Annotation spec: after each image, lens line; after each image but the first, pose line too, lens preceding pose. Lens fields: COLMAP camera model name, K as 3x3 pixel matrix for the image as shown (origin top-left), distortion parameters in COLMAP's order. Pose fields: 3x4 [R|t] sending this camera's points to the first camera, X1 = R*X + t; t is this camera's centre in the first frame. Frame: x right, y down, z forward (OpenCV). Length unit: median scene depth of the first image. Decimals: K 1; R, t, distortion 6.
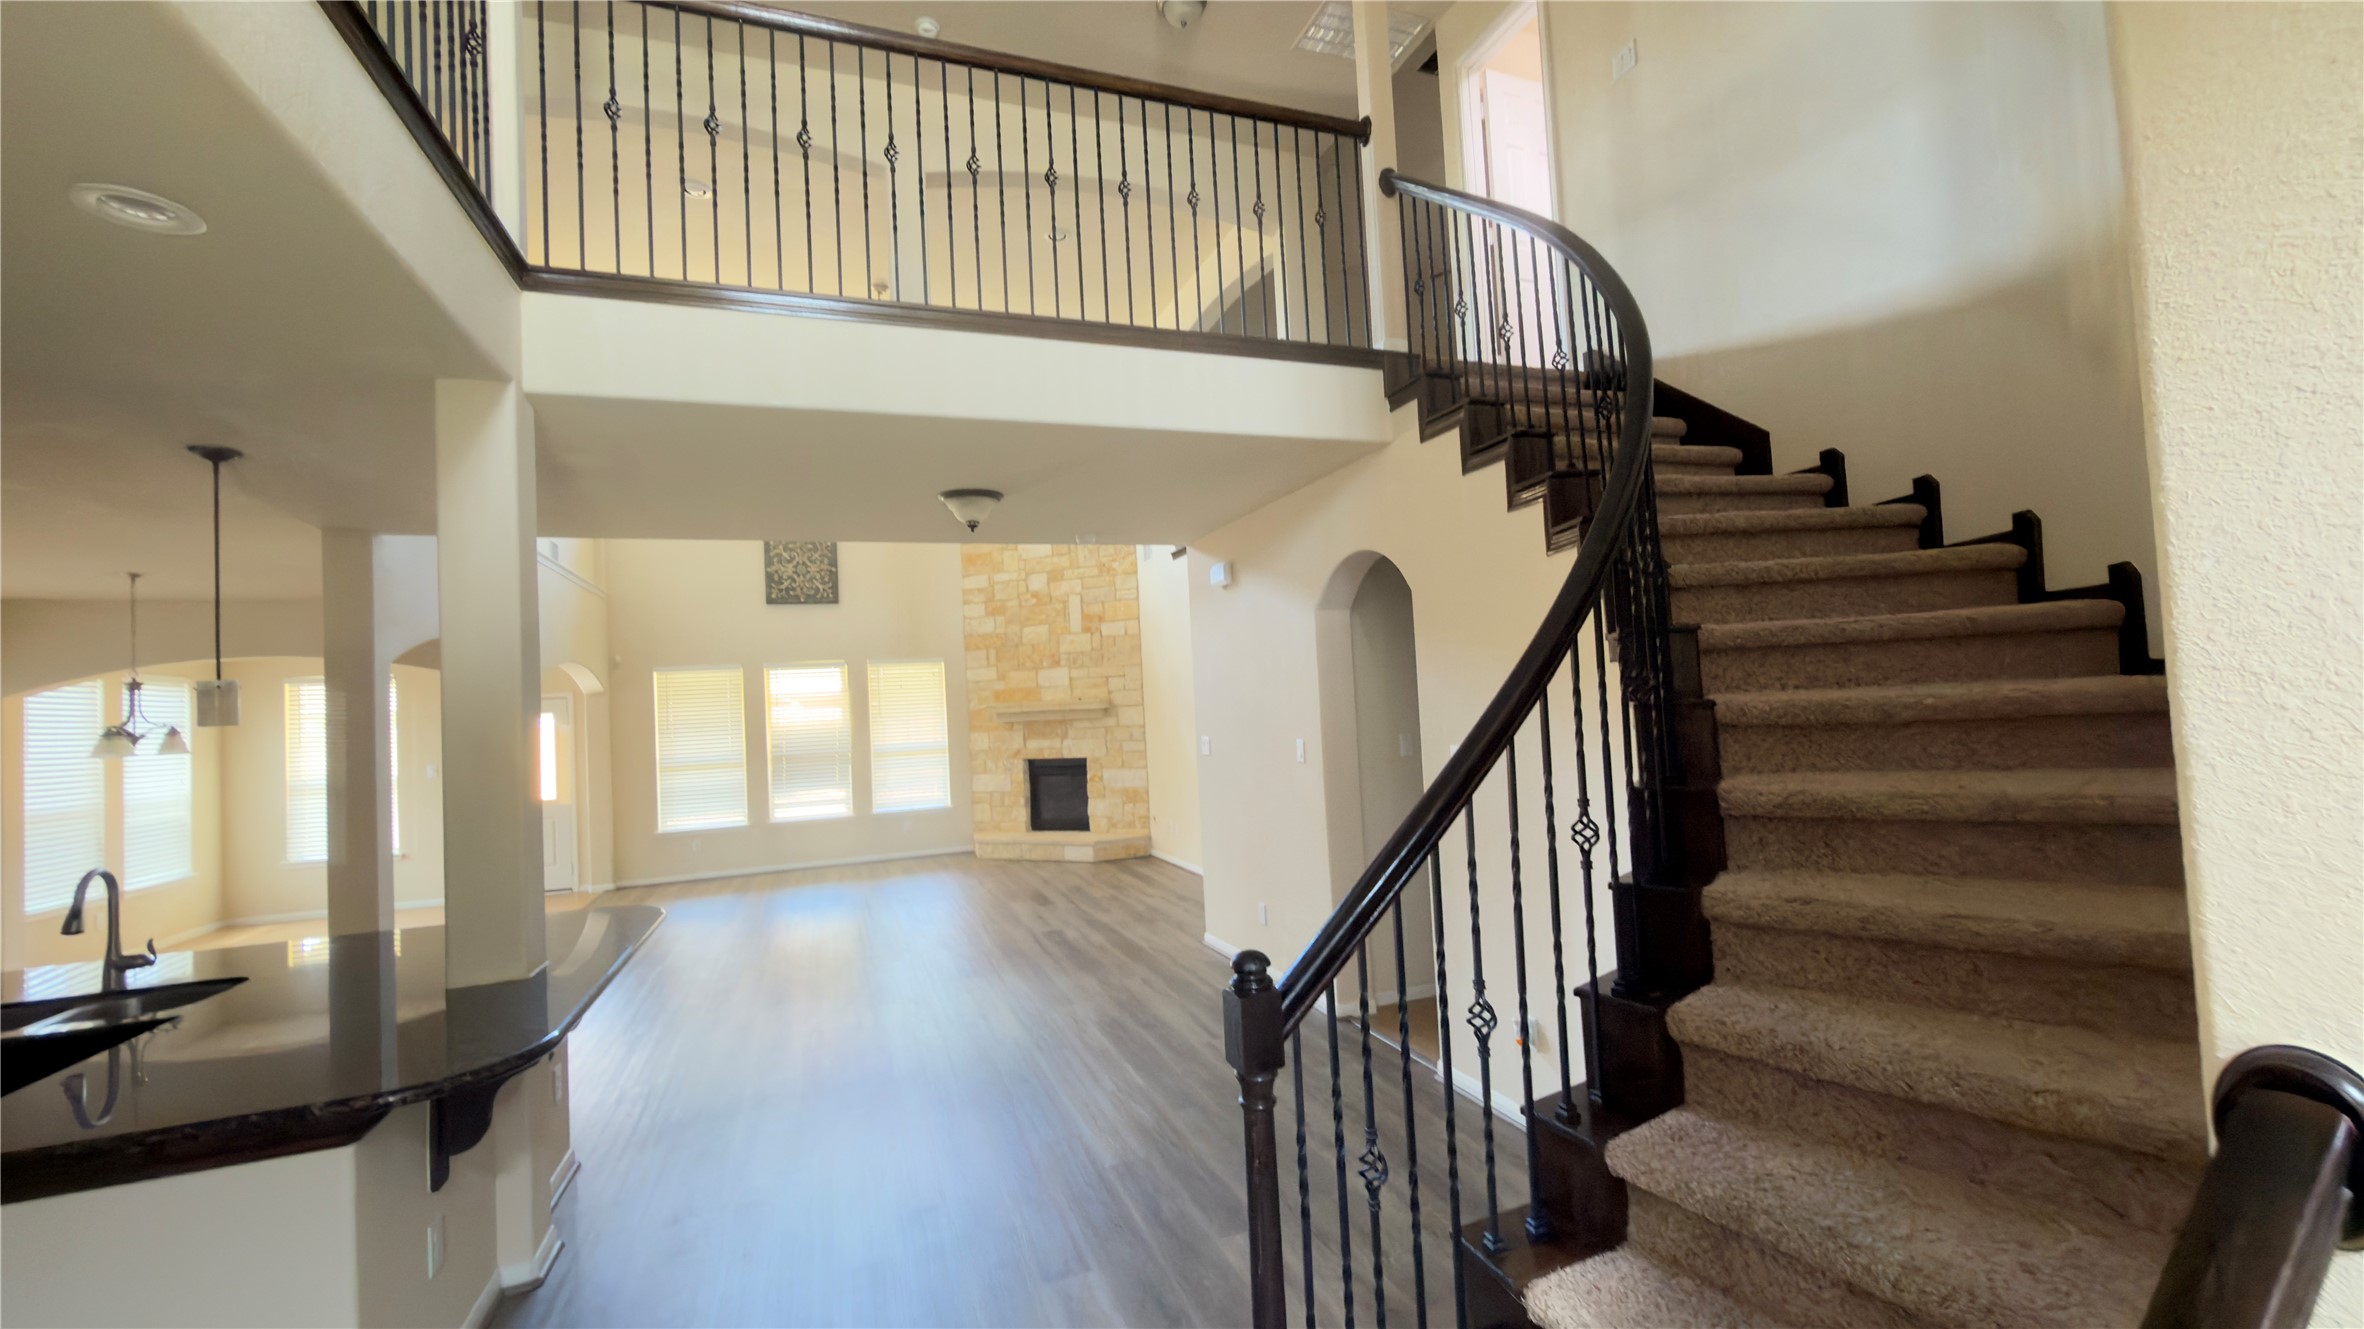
lens RADIAL K [[944.8, 0, 1174.6], [0, 944.8, 660.3], [0, 0, 1]] dist [-0.003879, 0.000091]
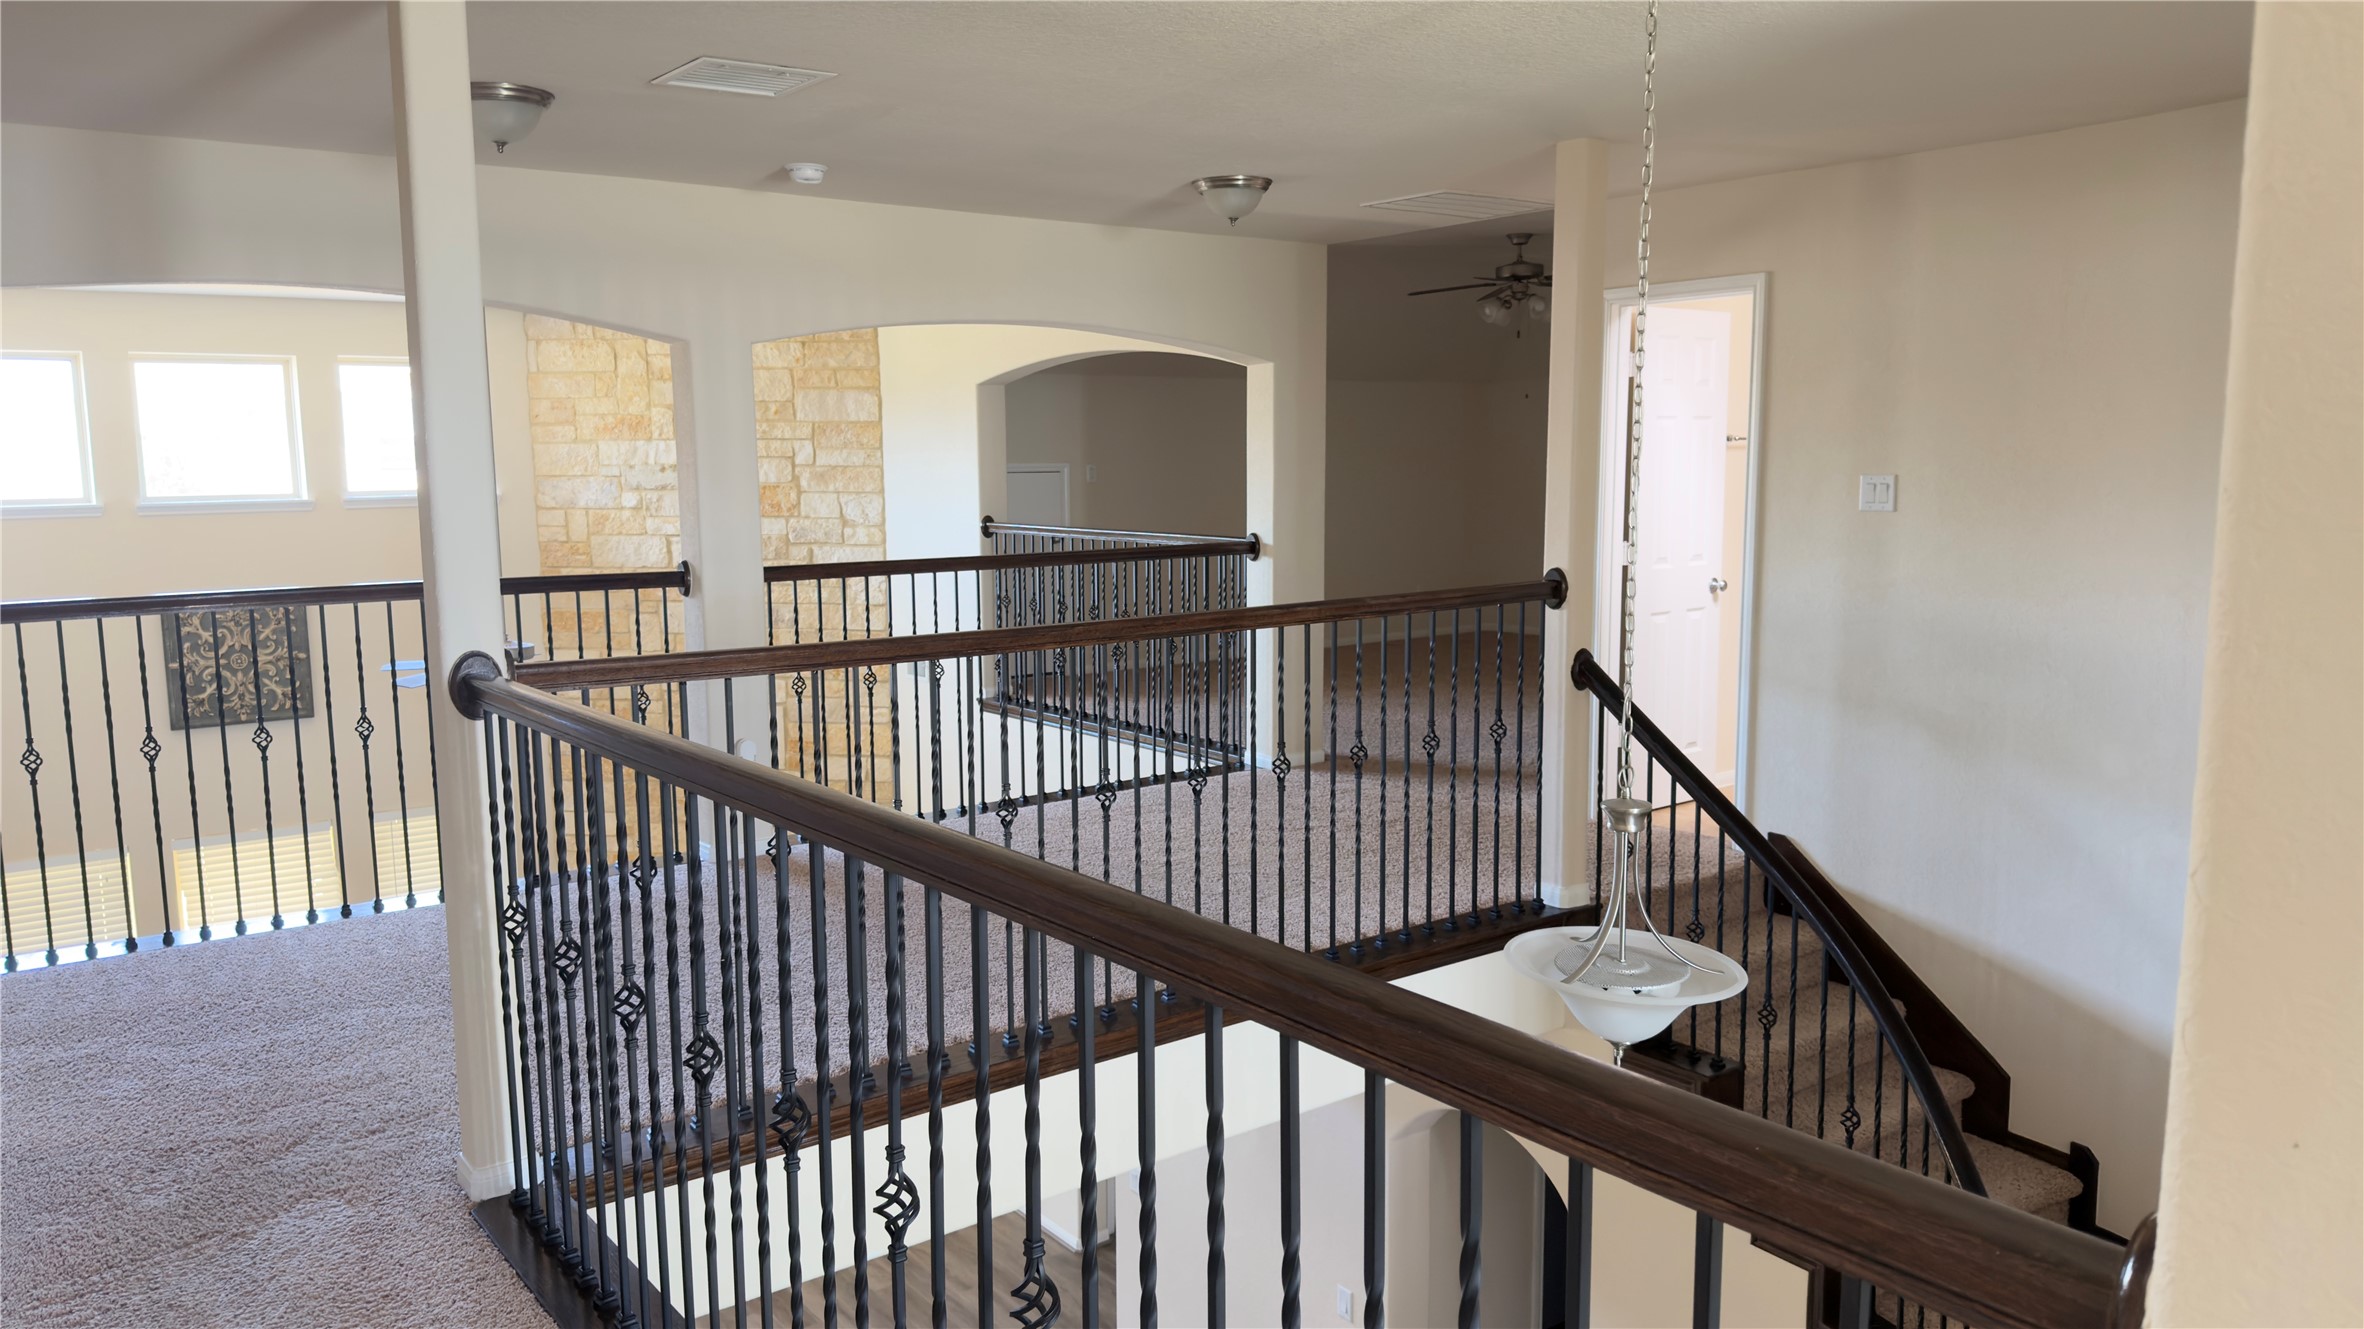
lens RADIAL K [[1664.2, 0, 1168.6], [0, 1664.2, 675.7], [0, 0, 1]] dist [0.082193, -0.017802]
pose [[0.955242, 0.006085, 0.295761, -0.595000], [-0.055329, 0.985821, 0.158418, -0.884415], [-0.290604, -0.167692, 0.942034, -0.162448]]
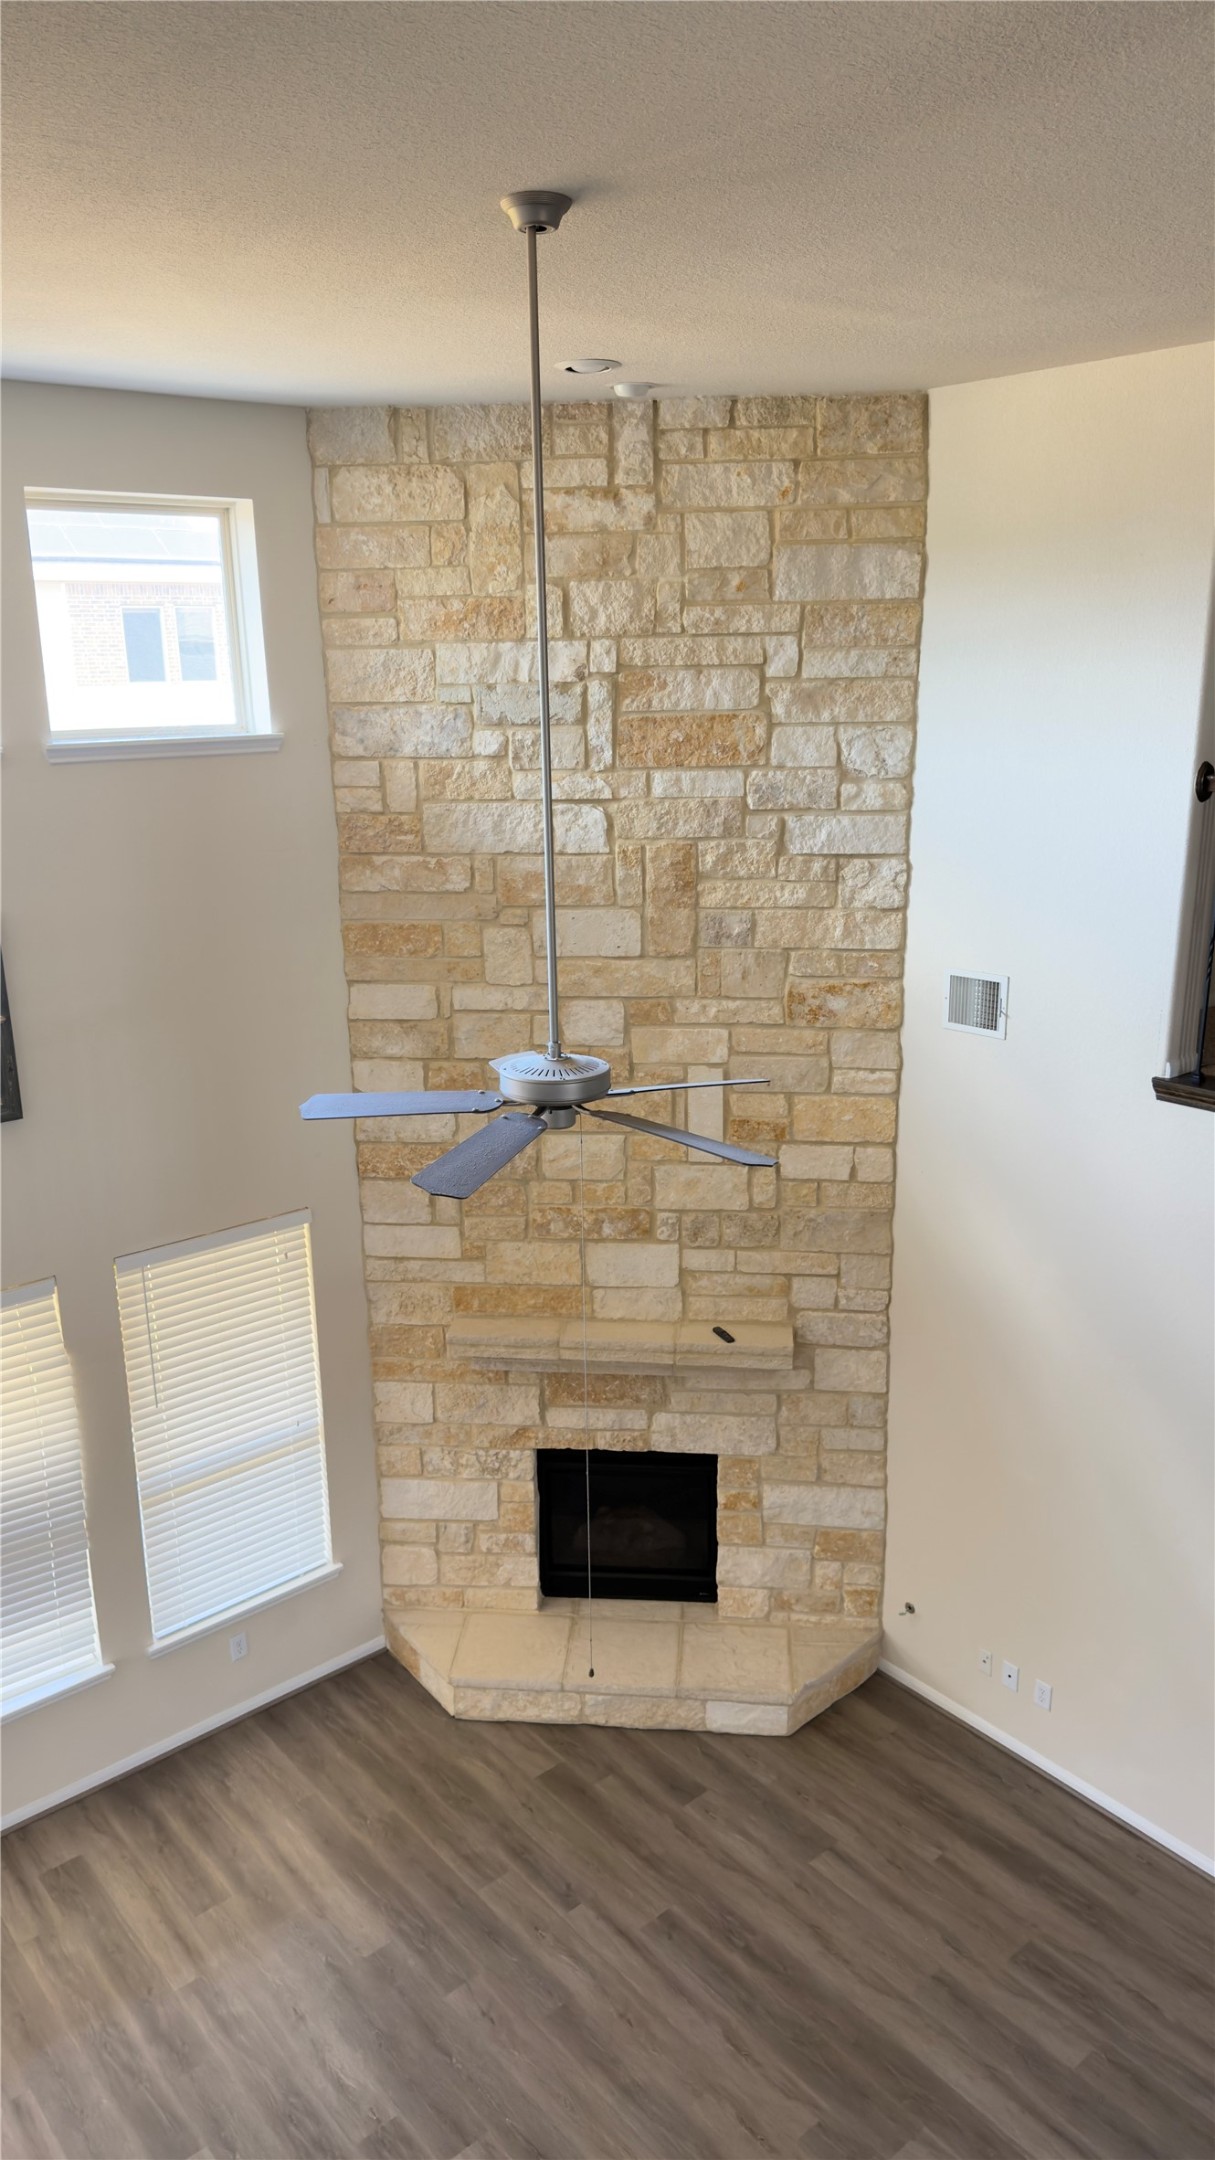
lens RADIAL K [[1520.5, 0, 600.8], [0, 1520.5, 1098.9], [0, 0, 1]] dist [0.082193, -0.017802]
pose [[0.942971, -0.055115, 0.328281, -1.150796], [-0.046221, 0.954965, 0.293096, -0.776021], [-0.329651, -0.291554, 0.897957, 1.541070]]
